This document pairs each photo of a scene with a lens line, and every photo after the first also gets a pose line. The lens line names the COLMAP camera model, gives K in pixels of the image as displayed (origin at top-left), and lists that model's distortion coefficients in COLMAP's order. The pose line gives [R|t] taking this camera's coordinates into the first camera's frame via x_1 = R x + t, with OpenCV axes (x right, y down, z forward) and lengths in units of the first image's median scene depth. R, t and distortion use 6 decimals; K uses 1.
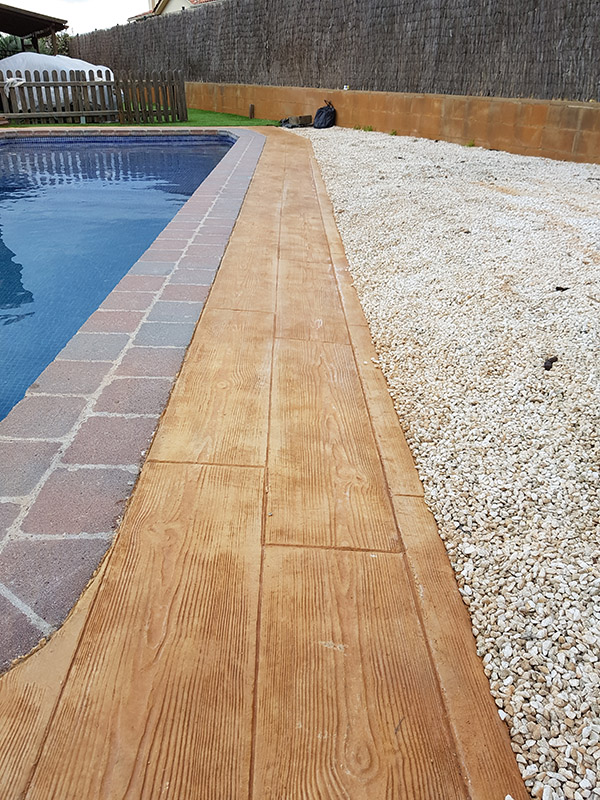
lens RADIAL K [[645.5, 0, 300.0], [0, 645.5, 400.0], [0, 0, 1]] dist [0.098499, -0.192440]
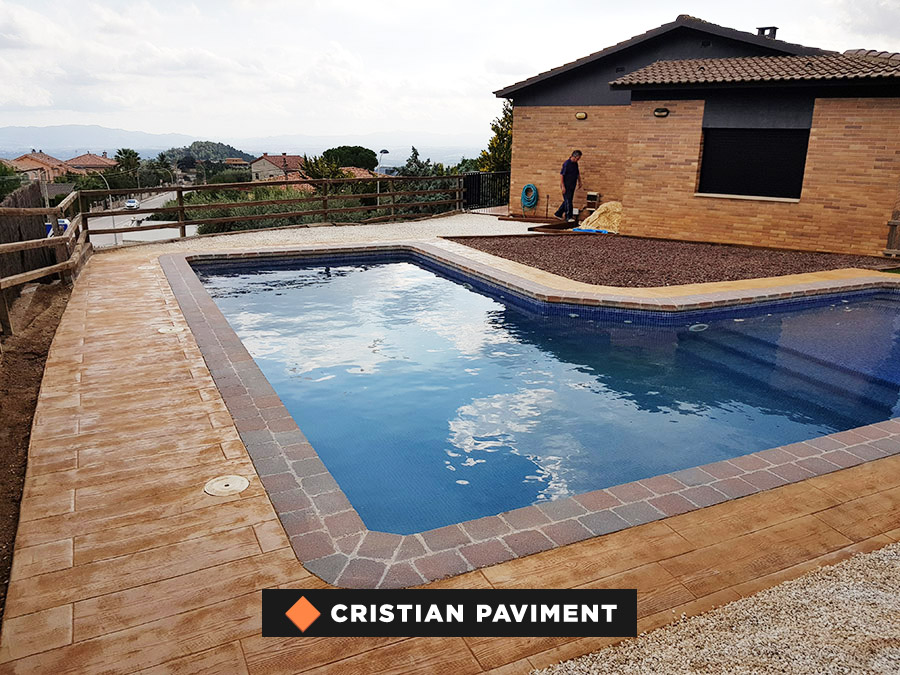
lens RADIAL K [[726.1, 0, 450.0], [0, 726.1, 337.5], [0, 0, 1]] dist [0.098499, -0.192440]
pose [[0.409652, 0.246214, -0.878387, 1.379753], [-0.408168, 0.910598, 0.064886, -0.598974], [0.815833, 0.331949, 0.473525, -0.370044]]
